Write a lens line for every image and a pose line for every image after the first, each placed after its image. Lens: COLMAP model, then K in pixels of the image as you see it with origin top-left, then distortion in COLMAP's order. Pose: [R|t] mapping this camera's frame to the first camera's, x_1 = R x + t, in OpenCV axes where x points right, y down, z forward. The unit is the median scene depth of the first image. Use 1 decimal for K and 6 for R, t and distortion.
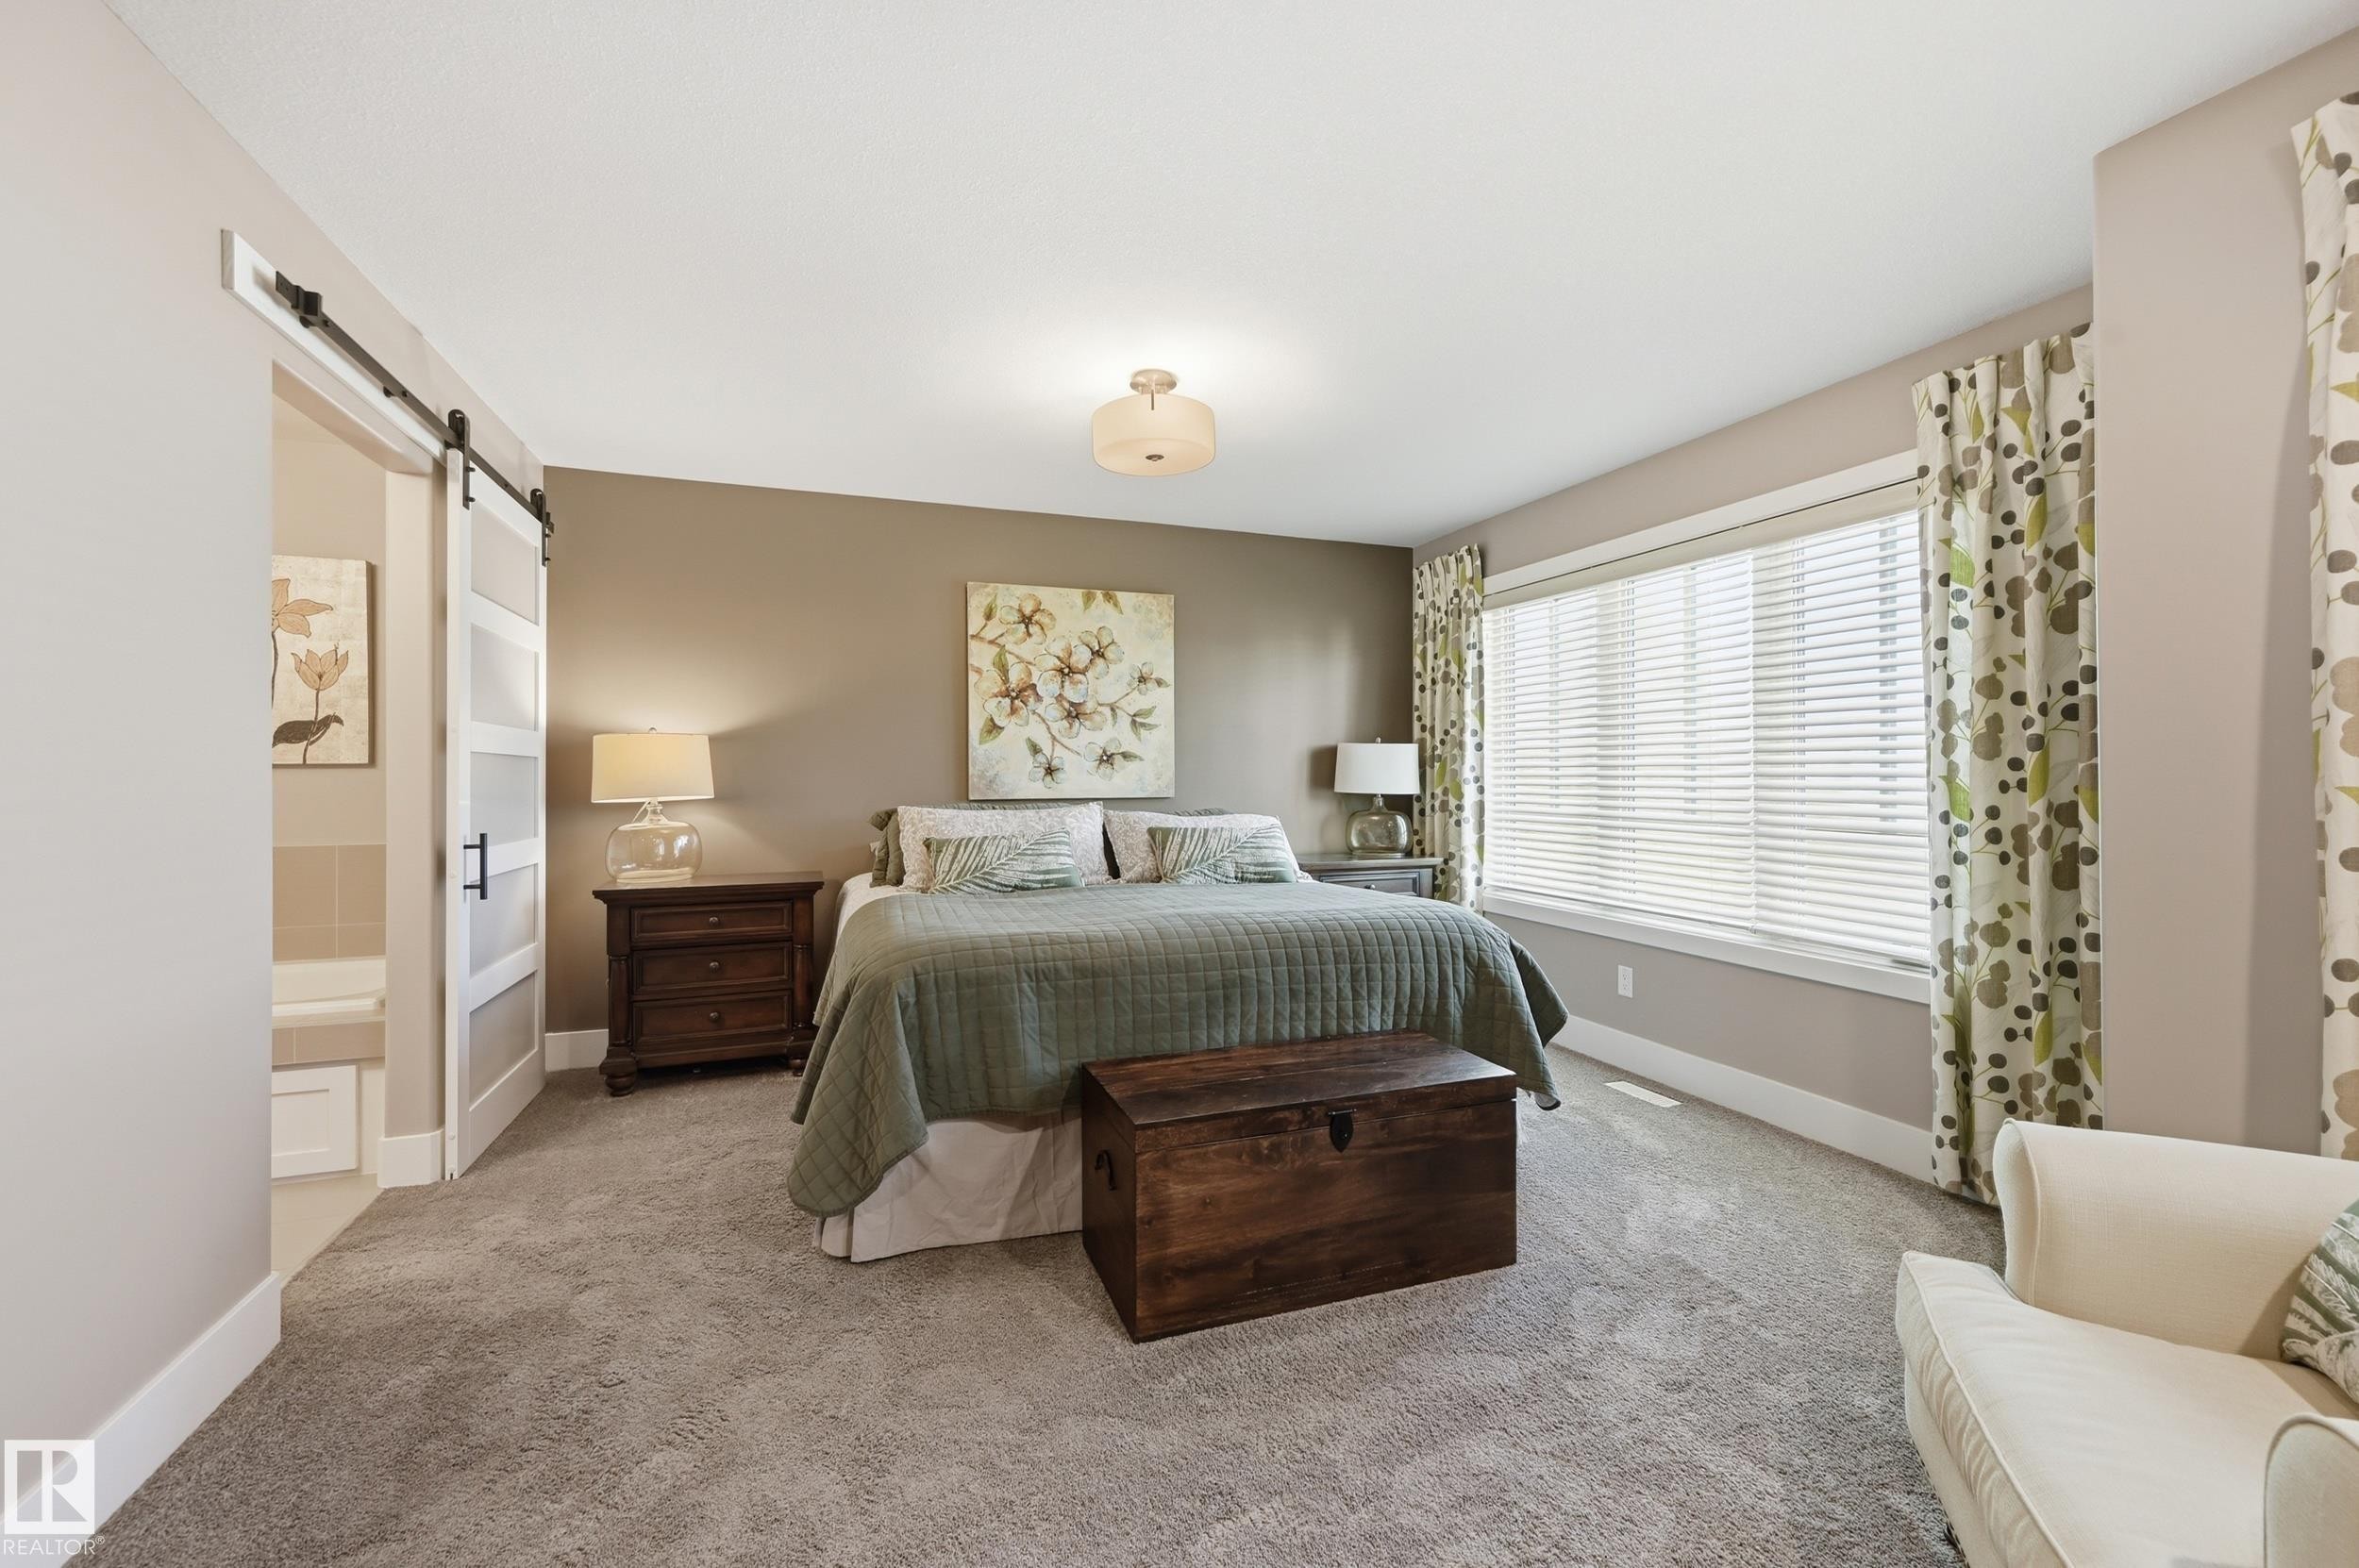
lens RADIAL K [[938.0, 0, 1176.4], [0, 938.0, 771.7], [0, 0, 1]] dist [-0.003614, 0.001167]
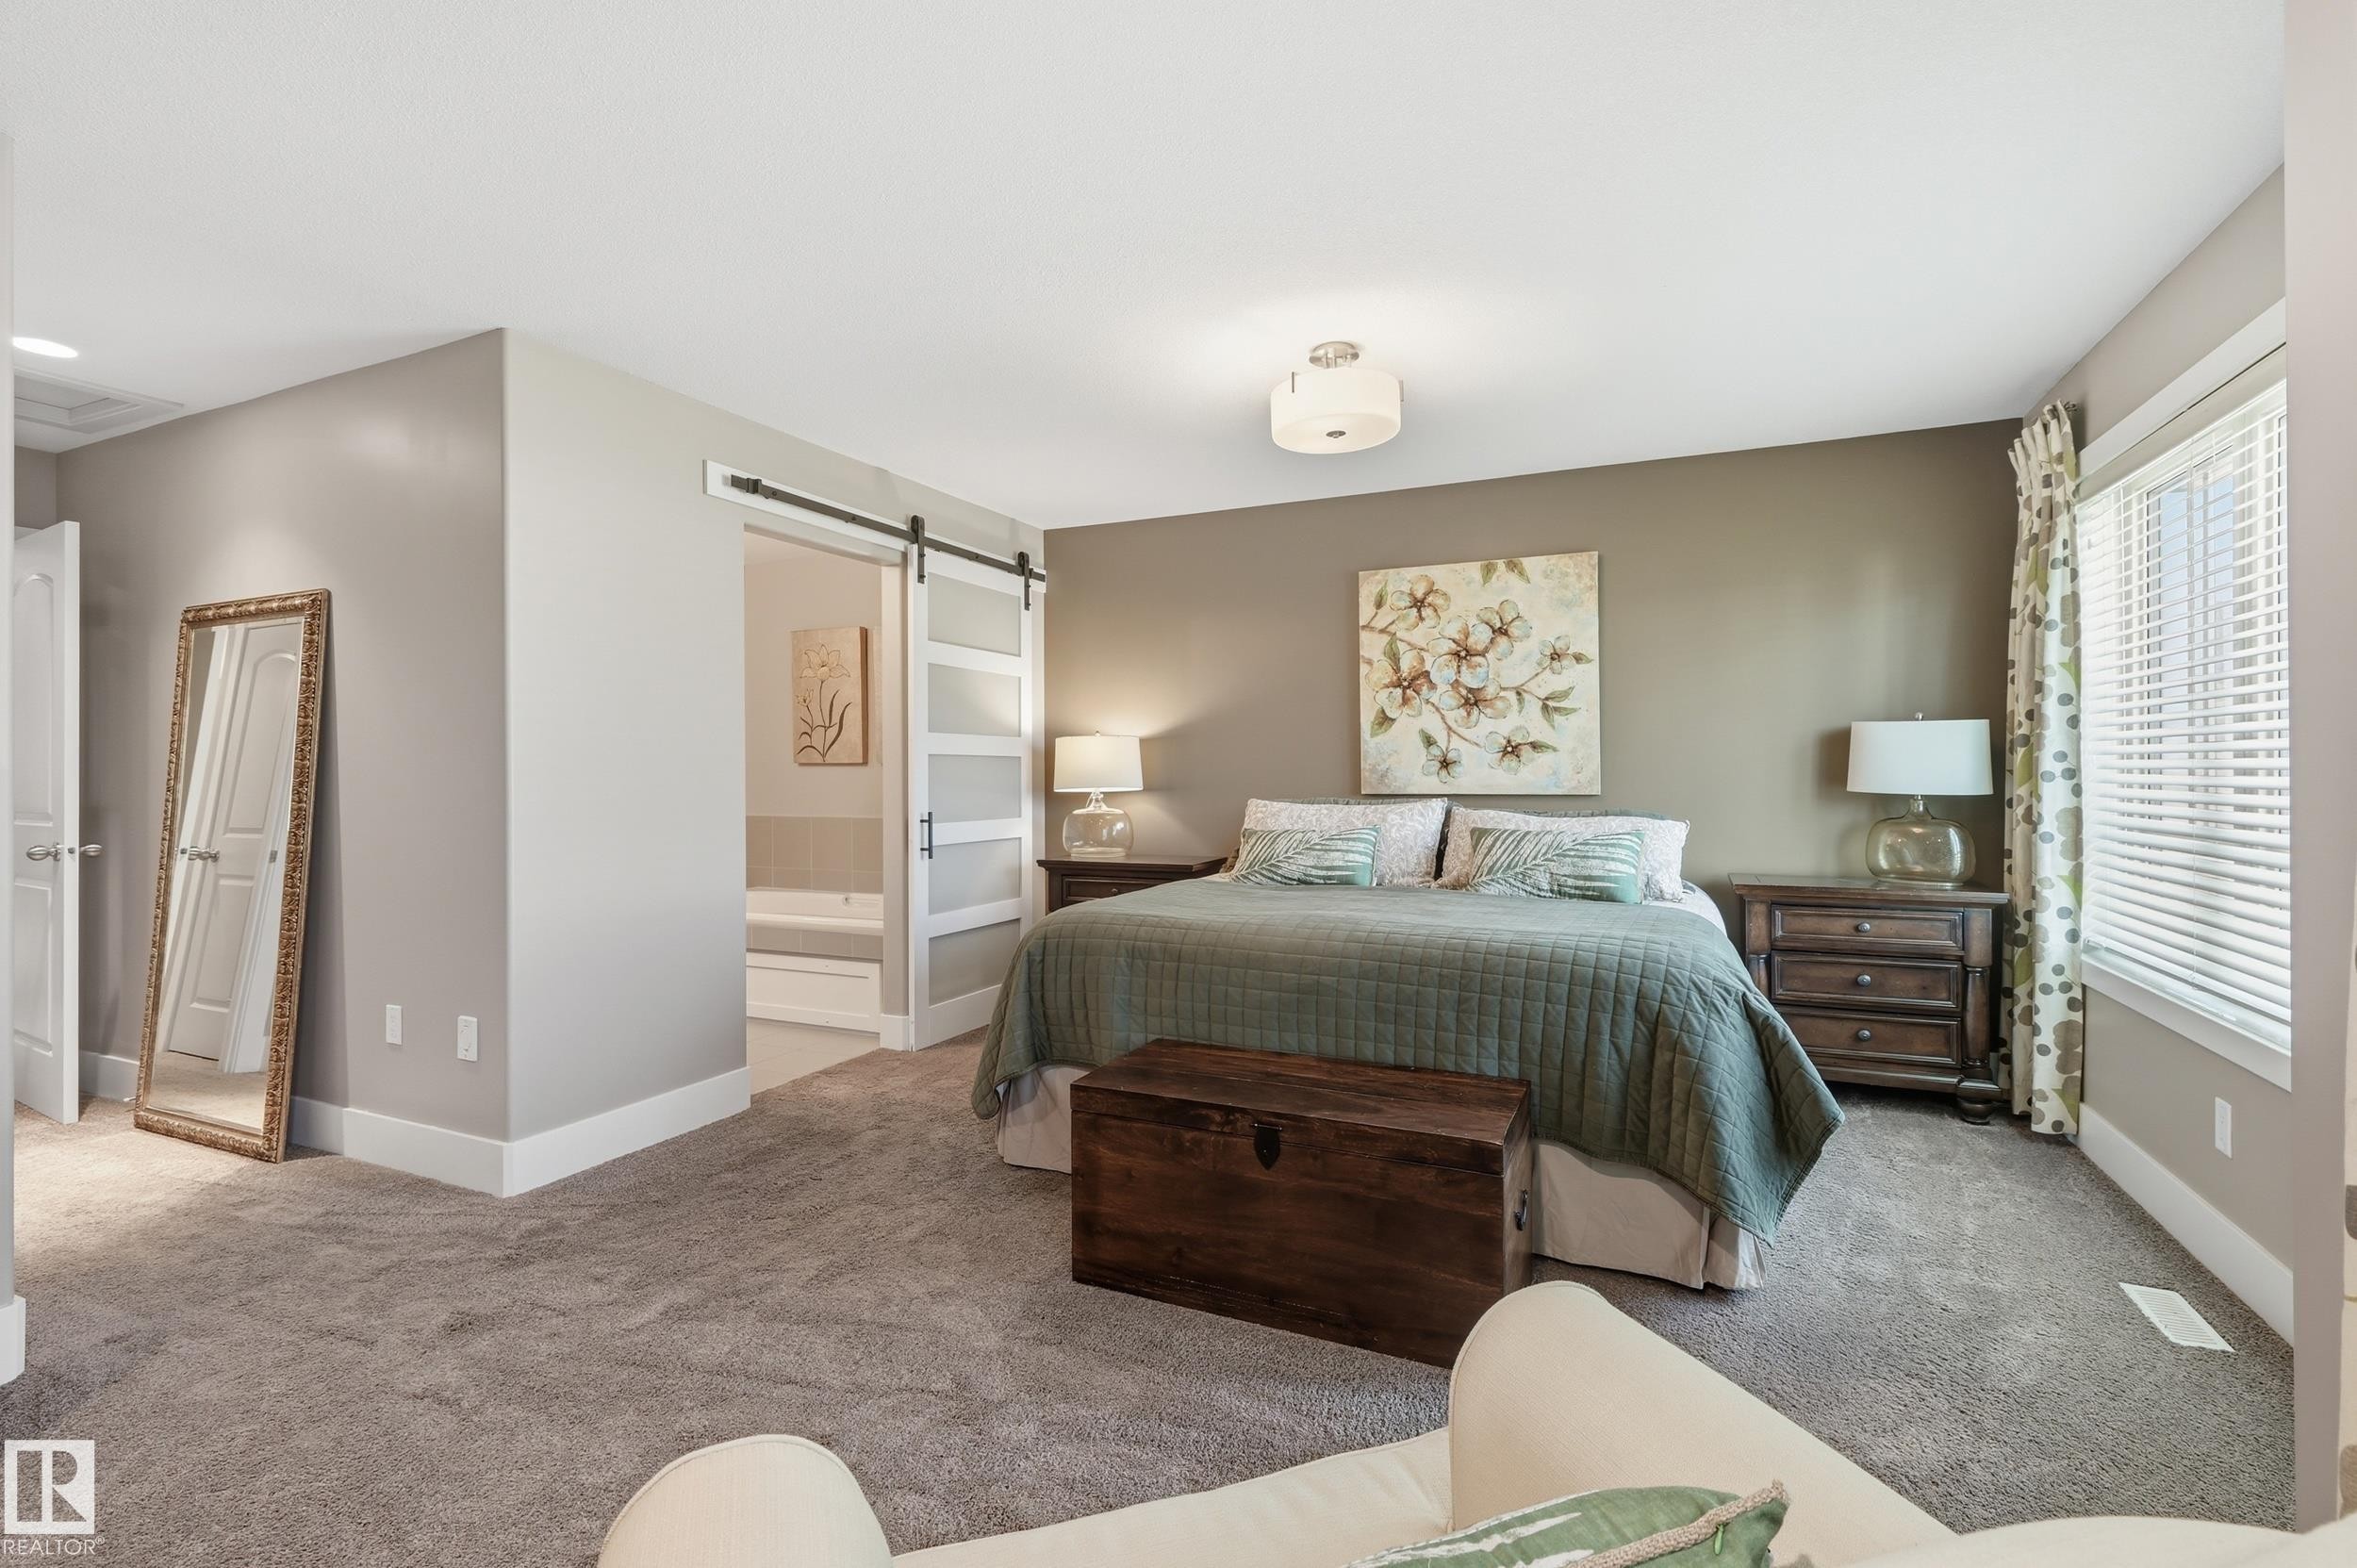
lens RADIAL K [[1034.0, 0, 1190.4], [0, 1034.0, 780.0], [0, 0, 1]] dist [0.002044, 0.000489]
pose [[0.721225, 0.004107, -0.692689, 0.468777], [0.006610, 0.999896, 0.012811, -0.000059], [0.692670, -0.013818, 0.721123, 0.111837]]
